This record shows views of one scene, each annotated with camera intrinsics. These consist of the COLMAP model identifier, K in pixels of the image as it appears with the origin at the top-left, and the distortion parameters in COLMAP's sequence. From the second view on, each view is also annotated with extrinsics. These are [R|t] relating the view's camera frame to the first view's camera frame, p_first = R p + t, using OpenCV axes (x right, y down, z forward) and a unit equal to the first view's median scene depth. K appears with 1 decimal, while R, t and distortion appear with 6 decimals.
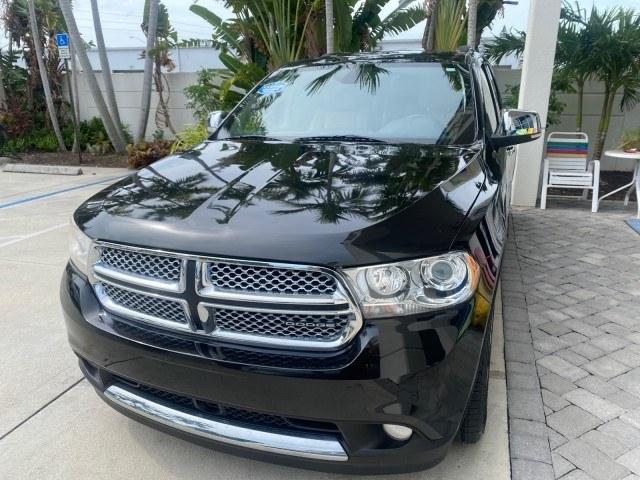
lens RADIAL K [[503.7, 0, 319.7], [0, 503.7, 237.8], [0, 0, 1]] dist [0.006831, -0.003653]
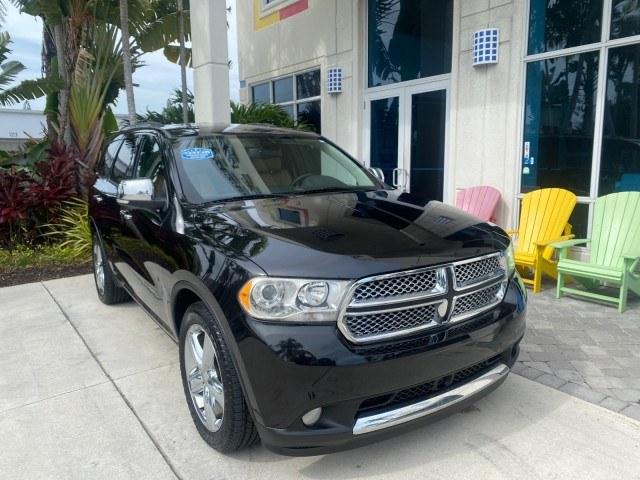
lens RADIAL K [[504.1, 0, 316.6], [0, 504.1, 238.6], [0, 0, 1]] dist [0.017073, -0.001704]
pose [[0.593070, -0.128866, 0.794771, -0.297143], [0.237117, 0.971286, -0.019453, -0.017767], [-0.769443, 0.199991, 0.606598, 0.078896]]
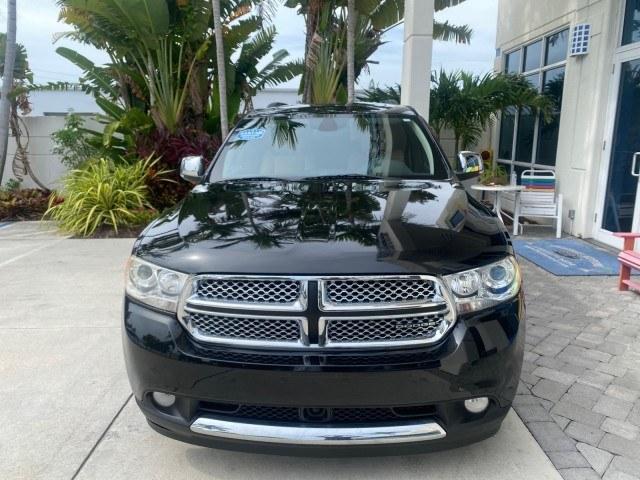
lens RADIAL K [[503.7, 0, 319.7], [0, 503.7, 237.8], [0, 0, 1]] dist [0.006831, -0.003653]
pose [[0.950150, -0.059370, 0.306088, -0.110622], [0.085135, 0.993800, -0.071514, 0.005710], [-0.299945, 0.094008, 0.949313, -0.018462]]
